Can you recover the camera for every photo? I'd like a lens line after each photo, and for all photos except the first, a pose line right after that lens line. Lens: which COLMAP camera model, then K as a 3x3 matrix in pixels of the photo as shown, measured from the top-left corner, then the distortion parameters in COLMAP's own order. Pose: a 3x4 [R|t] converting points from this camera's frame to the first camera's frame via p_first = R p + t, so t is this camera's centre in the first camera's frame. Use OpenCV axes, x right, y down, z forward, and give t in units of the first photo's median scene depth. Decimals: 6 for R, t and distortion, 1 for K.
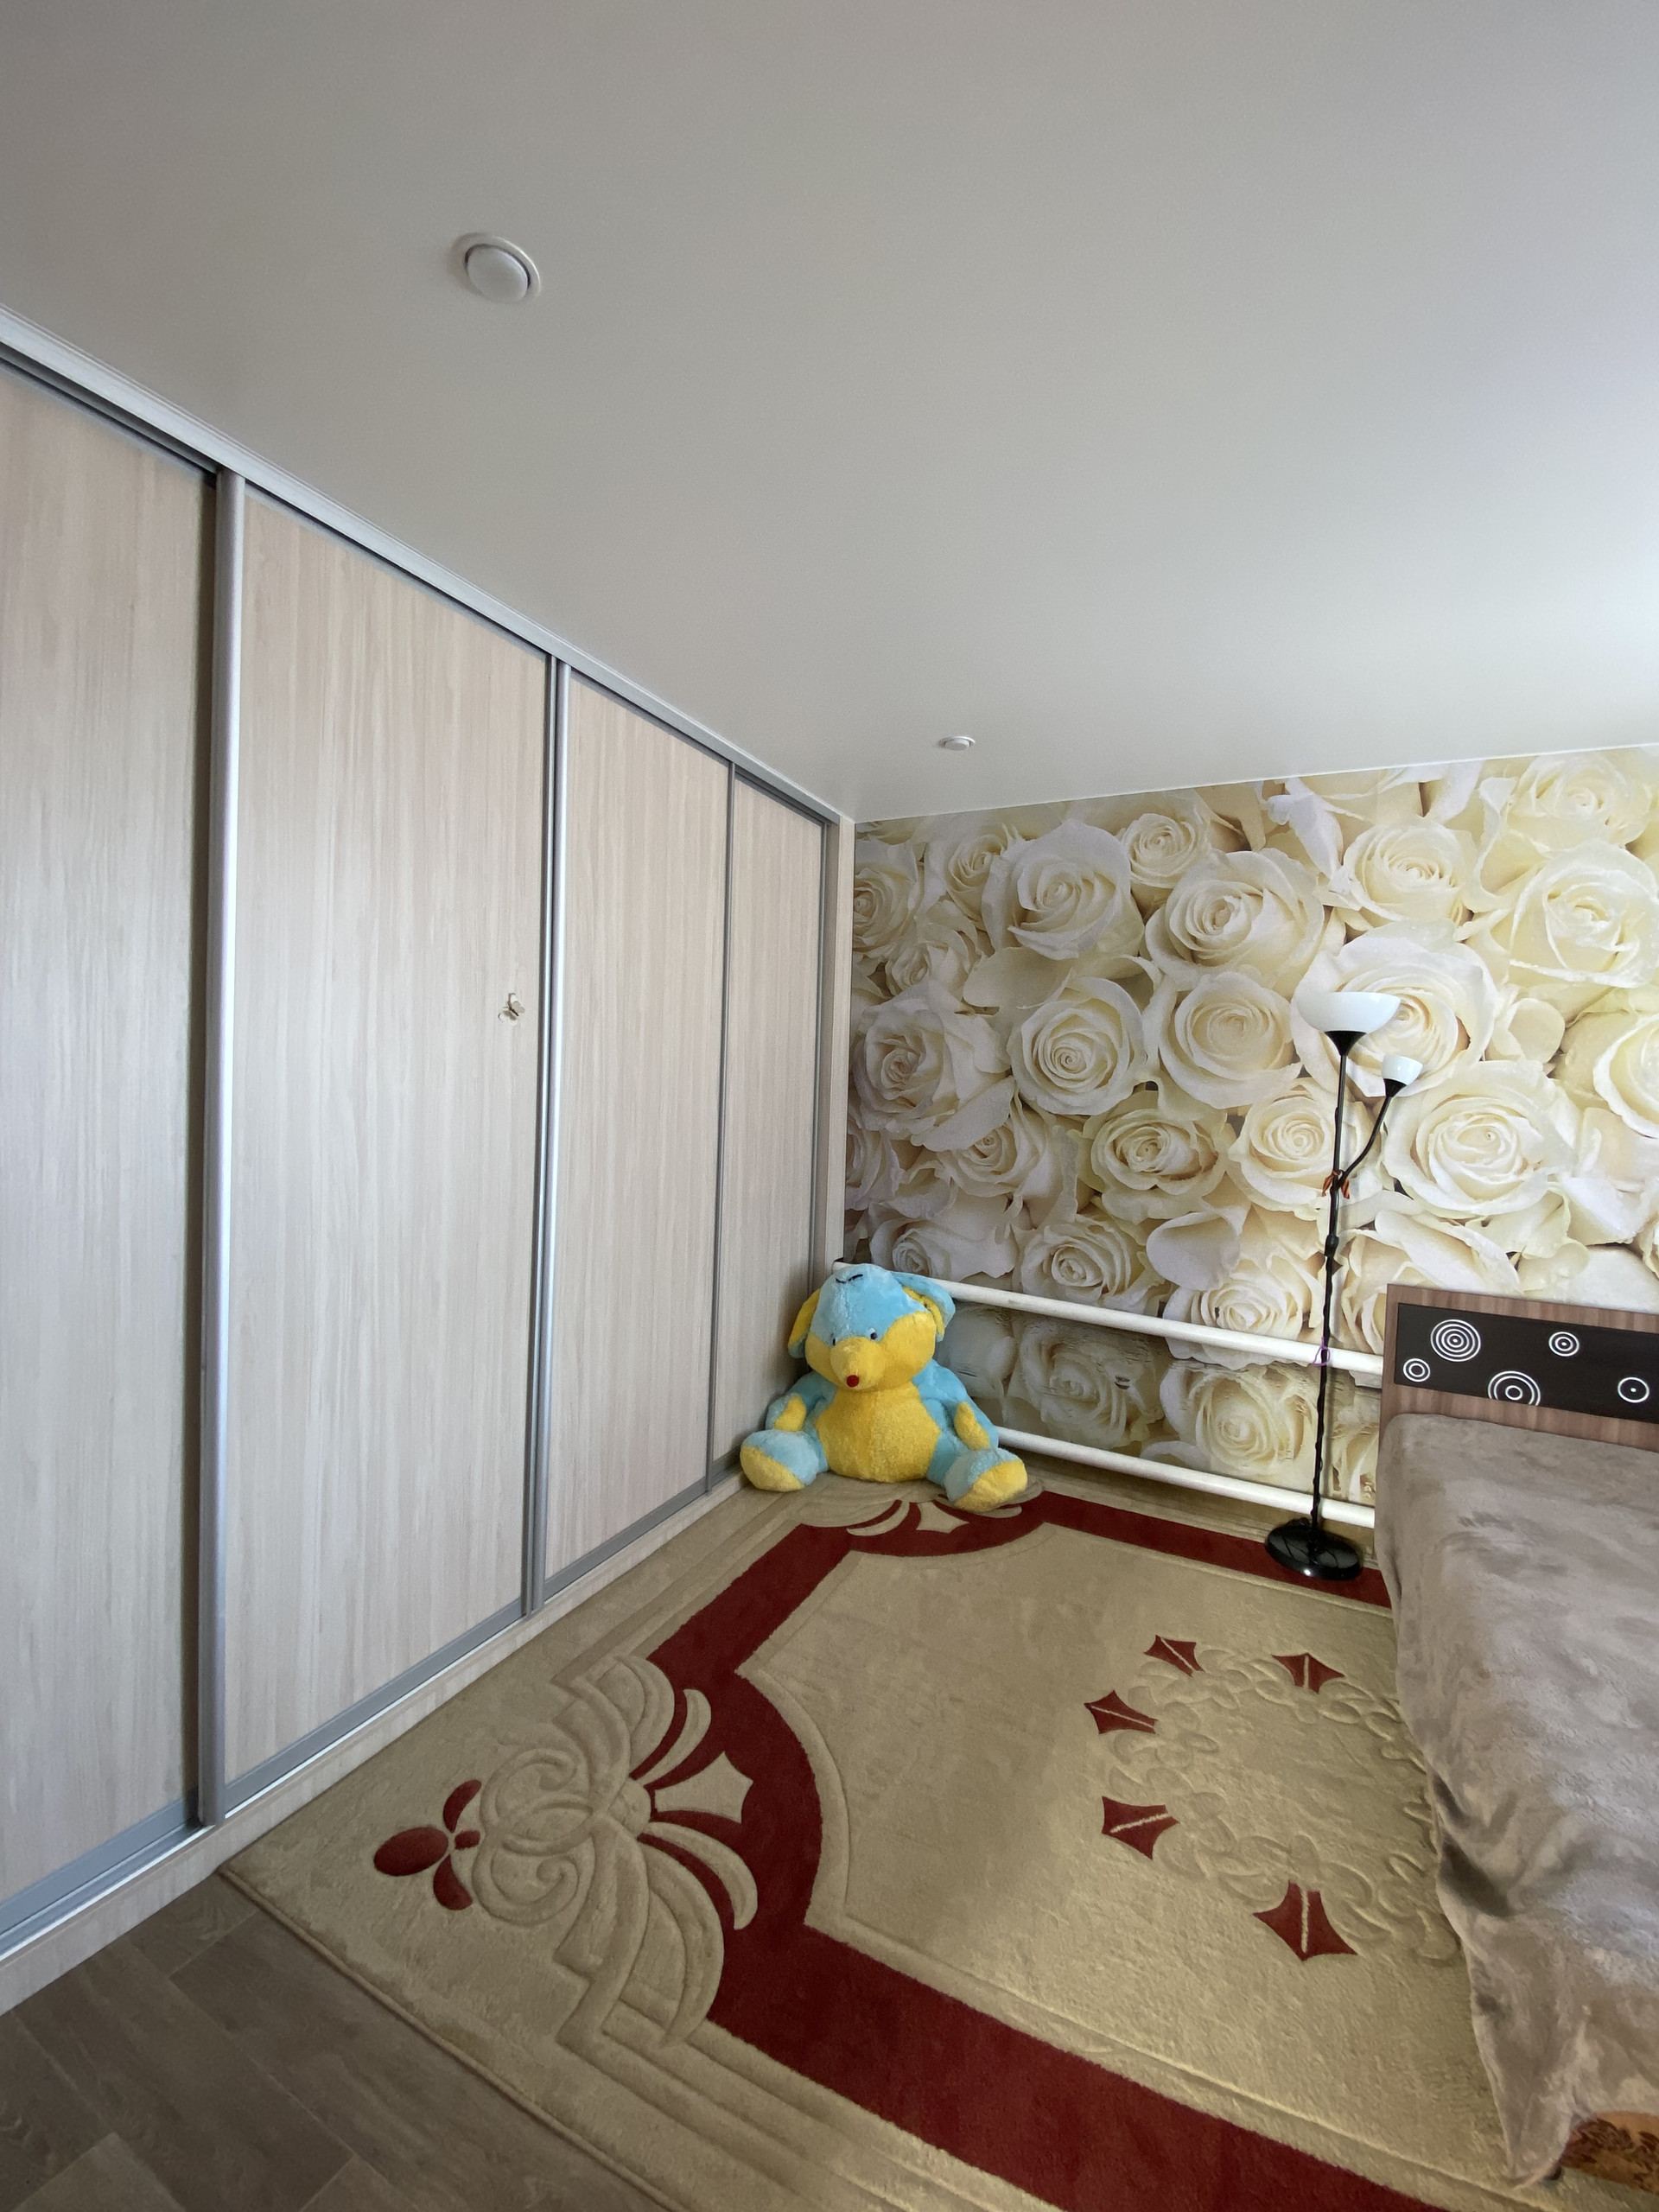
lens RADIAL K [[906.6, 0, 824.8], [0, 906.6, 1102.8], [0, 0, 1]] dist [0.012755, -0.017886]
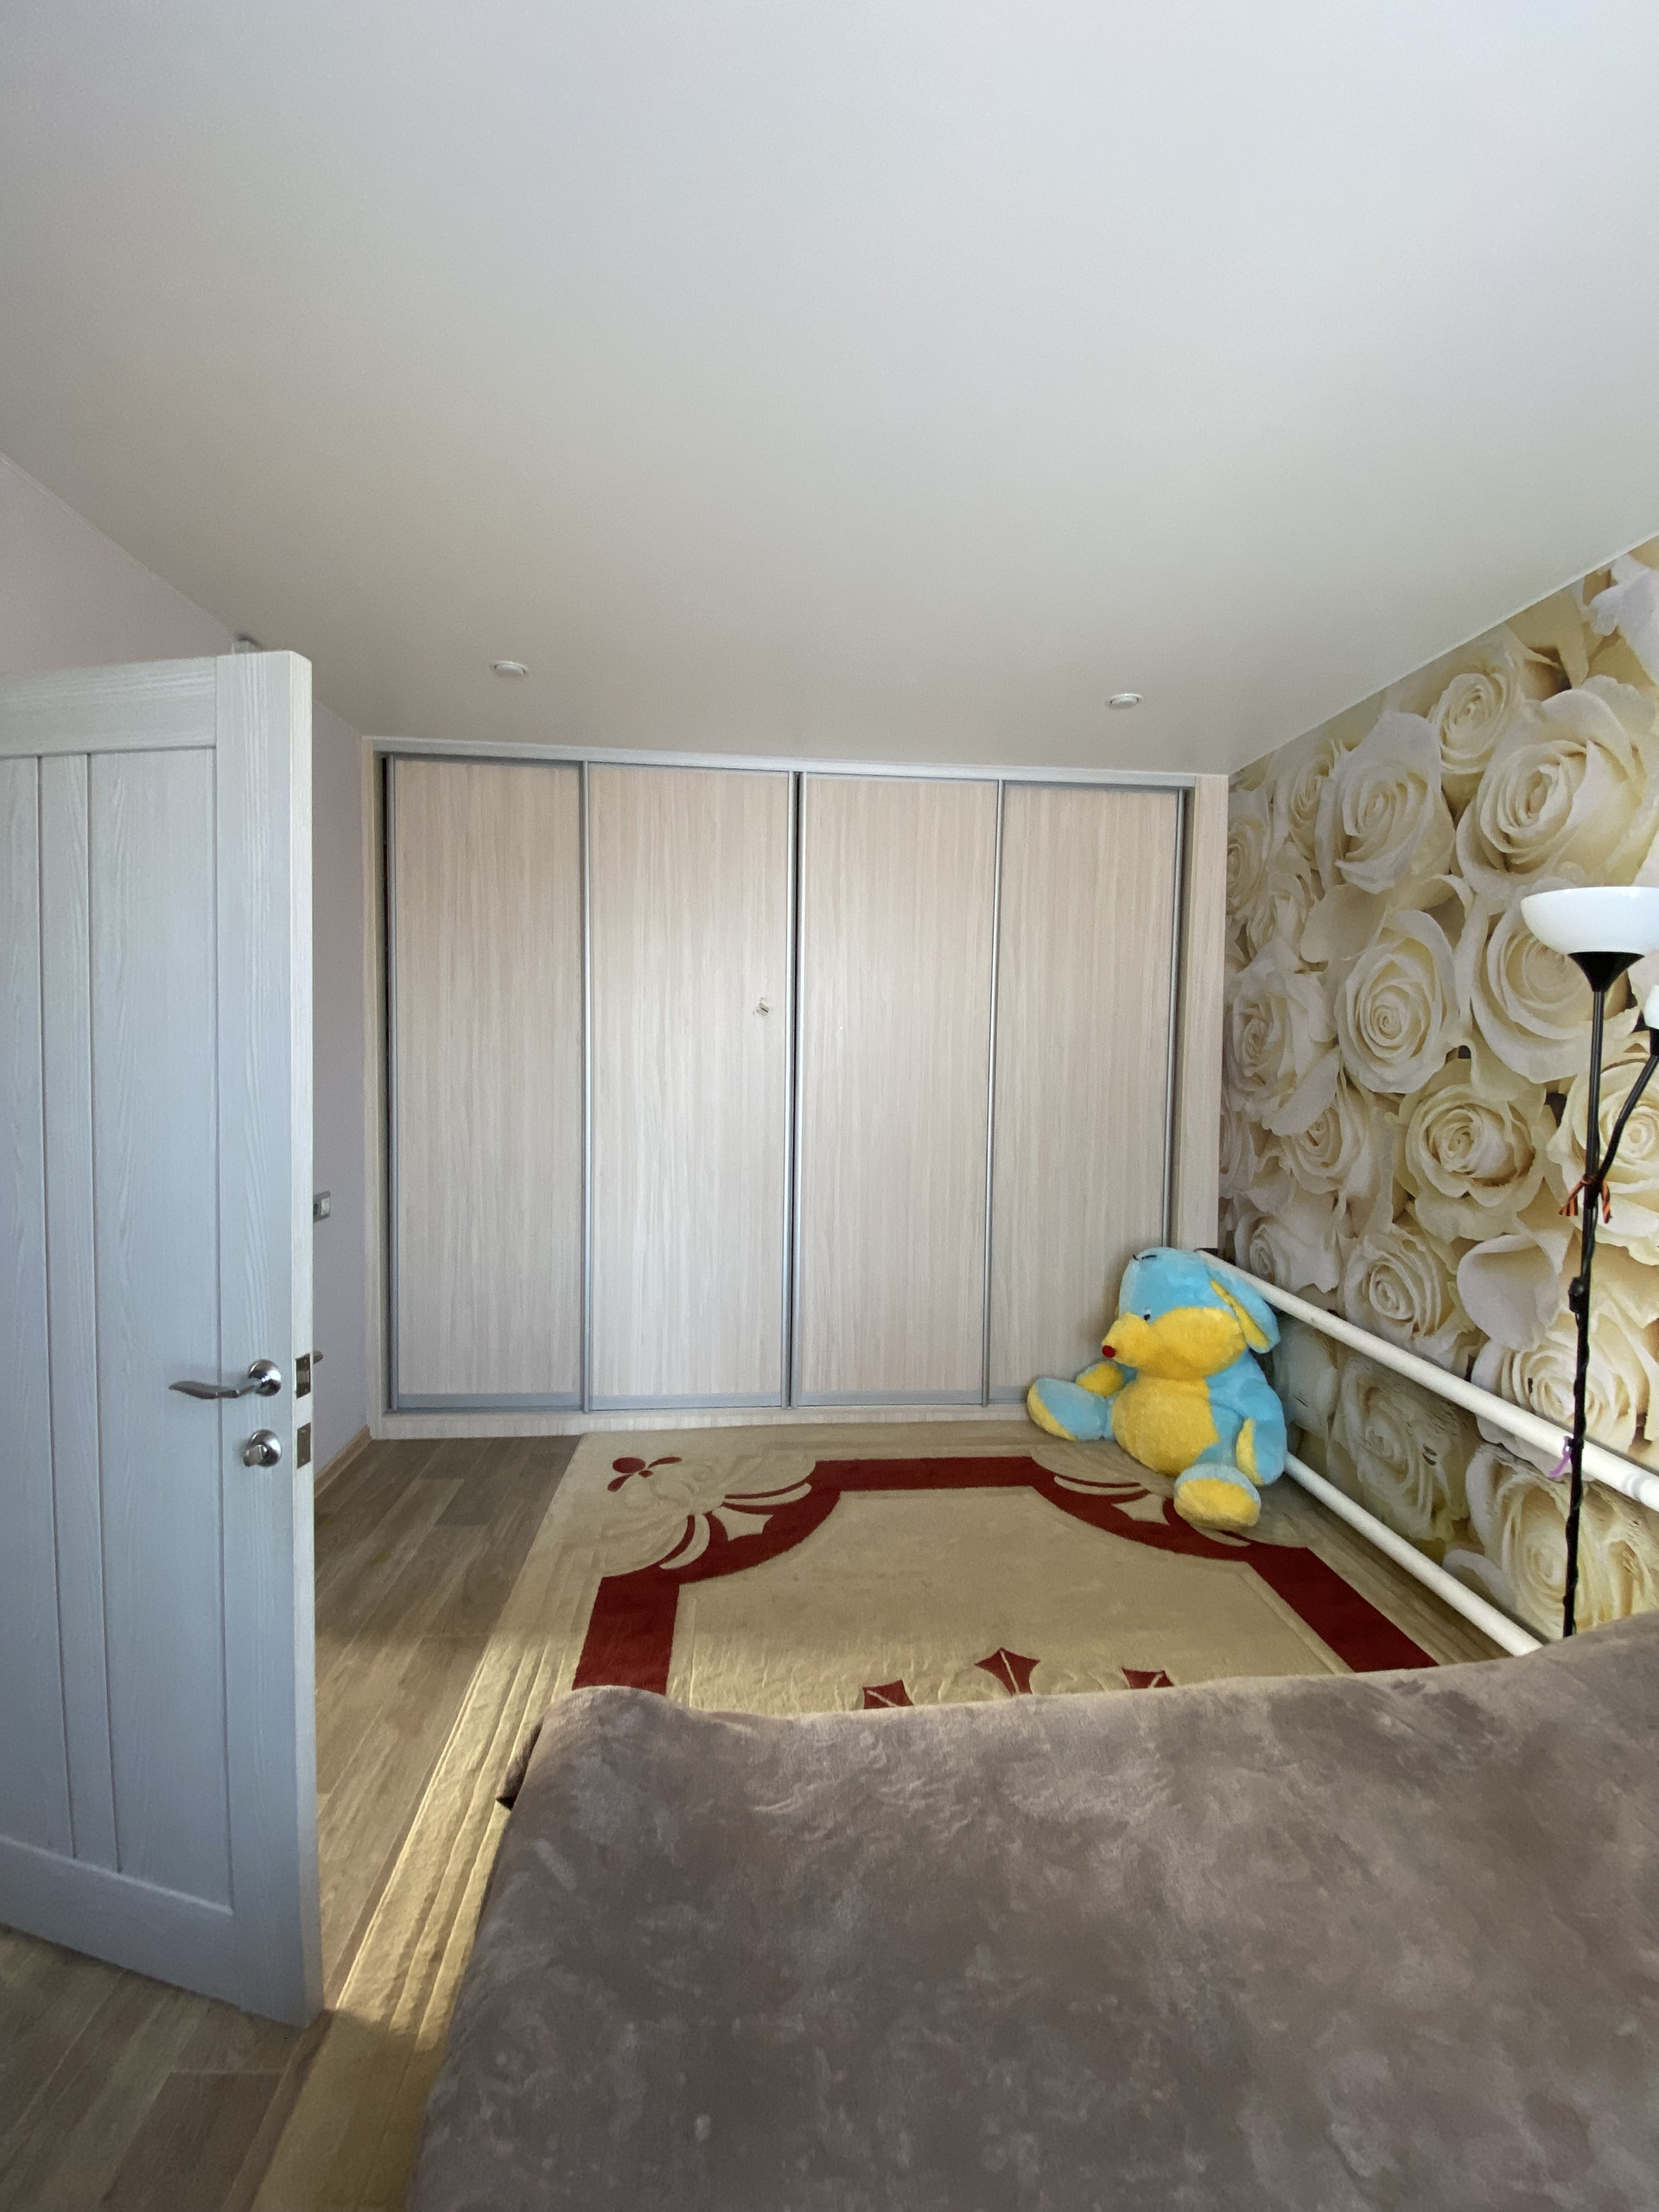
lens RADIAL K [[906.6, 0, 821.2], [0, 906.6, 1109.8], [0, 0, 1]] dist [0.012755, -0.017886]
pose [[0.522410, 0.036307, -0.851921, 0.725681], [-0.035587, 0.999151, 0.020760, 0.031013], [0.851951, 0.019472, 0.523259, 0.198855]]
